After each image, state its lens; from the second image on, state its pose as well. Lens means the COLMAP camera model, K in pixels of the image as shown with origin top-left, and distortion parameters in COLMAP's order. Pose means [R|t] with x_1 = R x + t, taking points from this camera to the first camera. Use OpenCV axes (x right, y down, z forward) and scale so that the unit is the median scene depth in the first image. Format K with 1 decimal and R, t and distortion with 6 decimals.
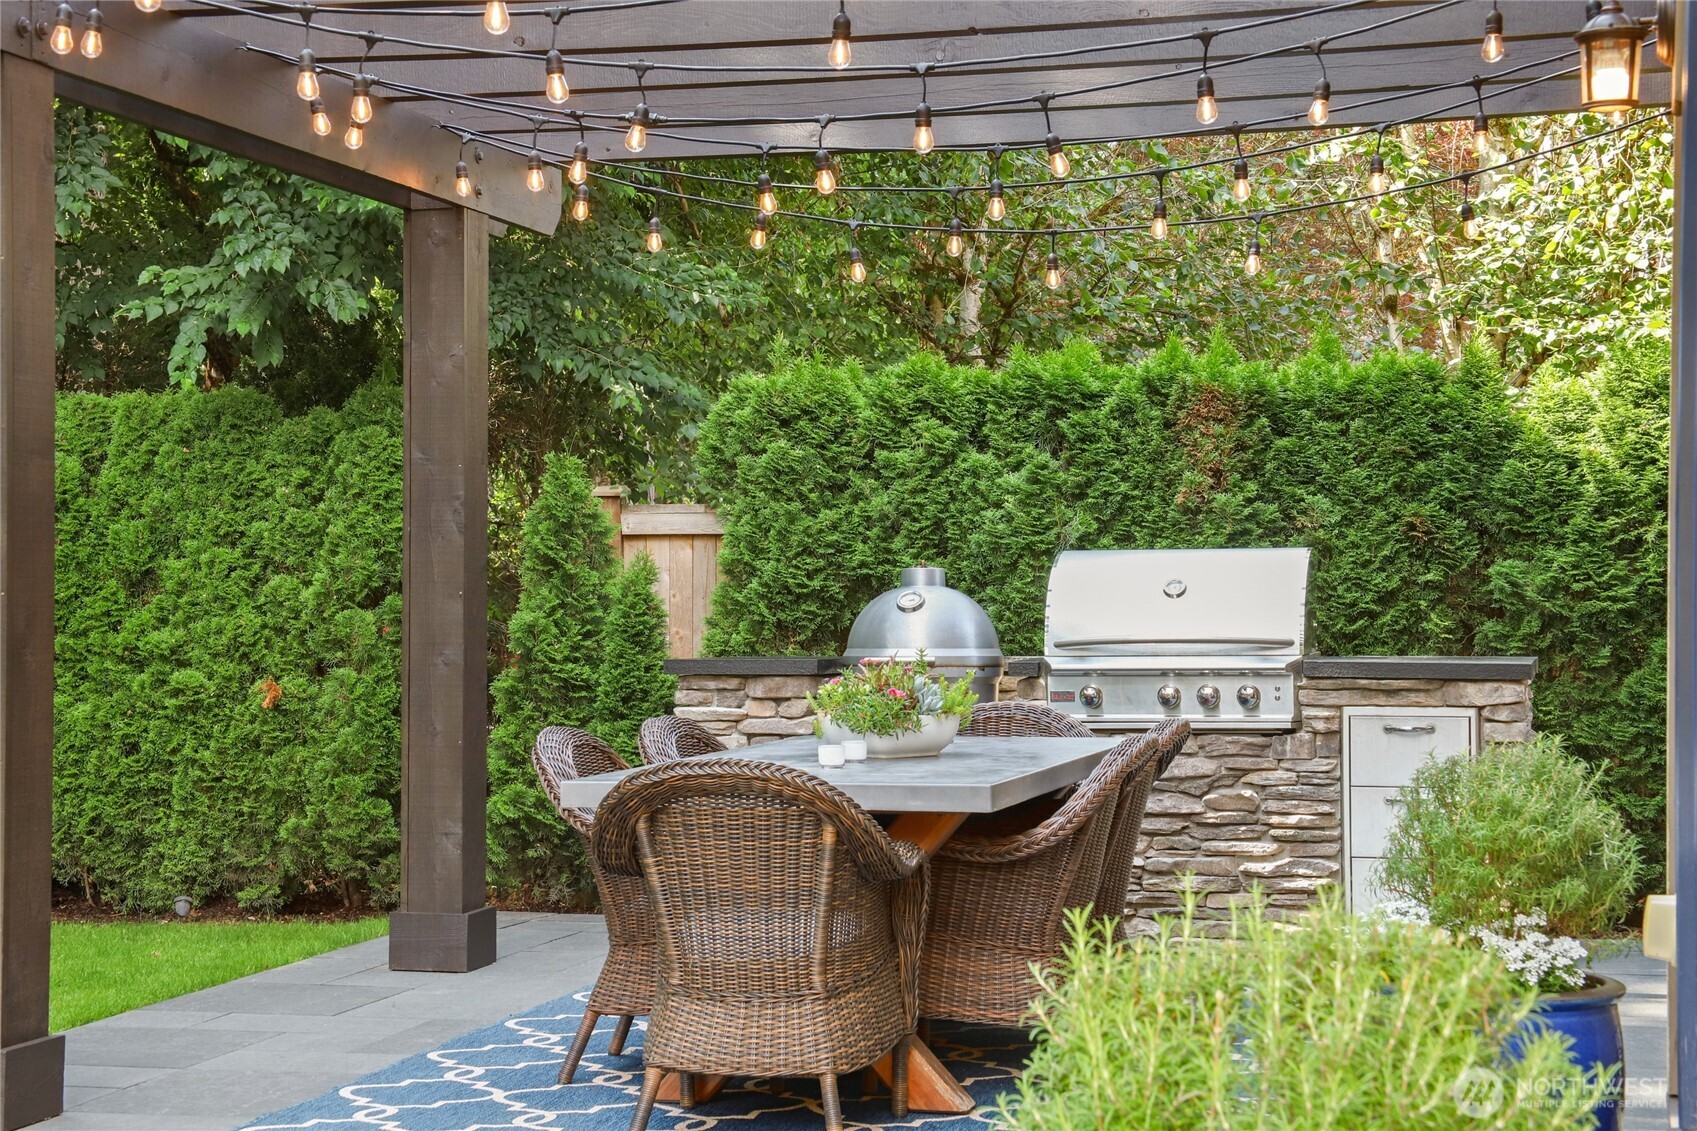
lens RADIAL K [[3014.9, 0, 816.1], [0, 3014.9, 704.4], [0, 0, 1]] dist [0.227713, 0.000000]
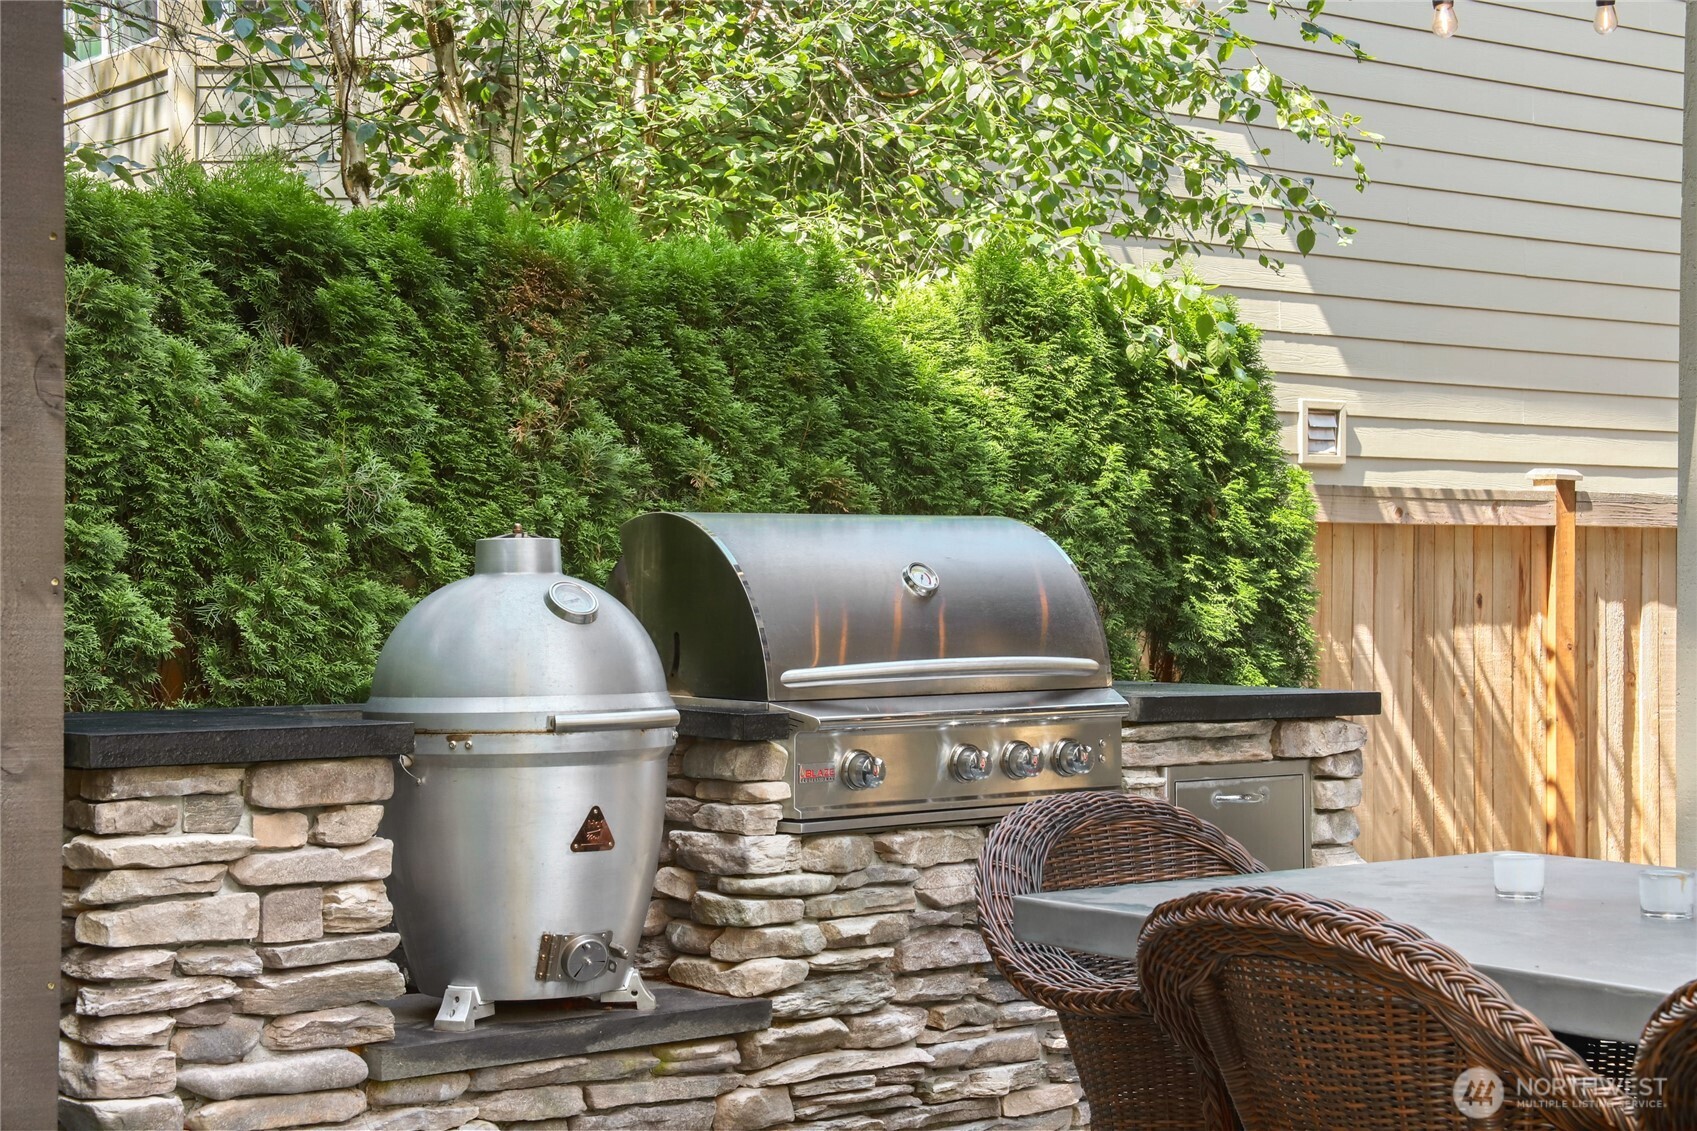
lens RADIAL K [[2769.0, 0, 854.3], [0, 2769.0, 571.9], [0, 0, 1]] dist [0.029394, 0.000000]
pose [[0.612594, 0.005111, 0.790381, -0.279811], [0.029630, 0.999128, -0.029426, -0.021606], [-0.789842, 0.041445, 0.611908, 0.604094]]
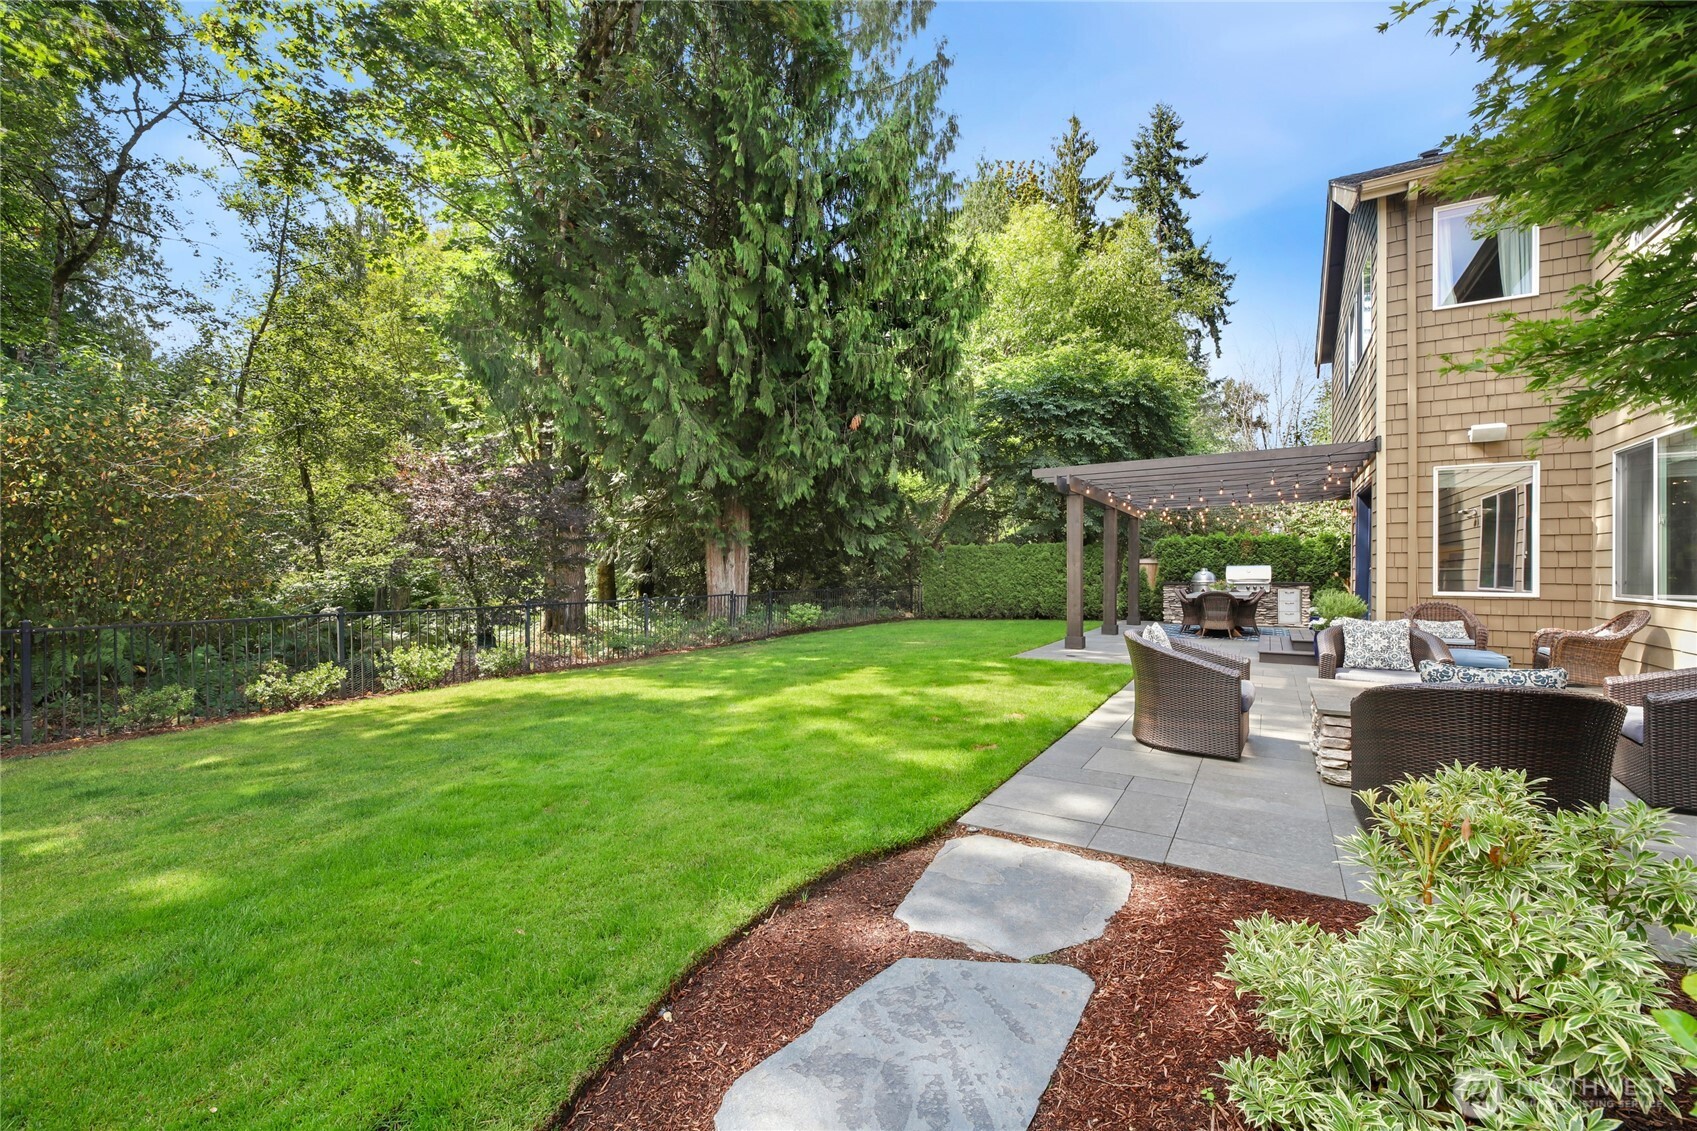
lens RADIAL K [[682.7, 0, 846.1], [0, 682.7, 575.3], [0, 0, 1]] dist [0.001039, 0.000039]
pose [[0.956531, -0.001237, -0.291629, -0.256254], [-0.009682, 0.999305, -0.035994, 0.029280], [0.291471, 0.037253, 0.955854, -0.610348]]
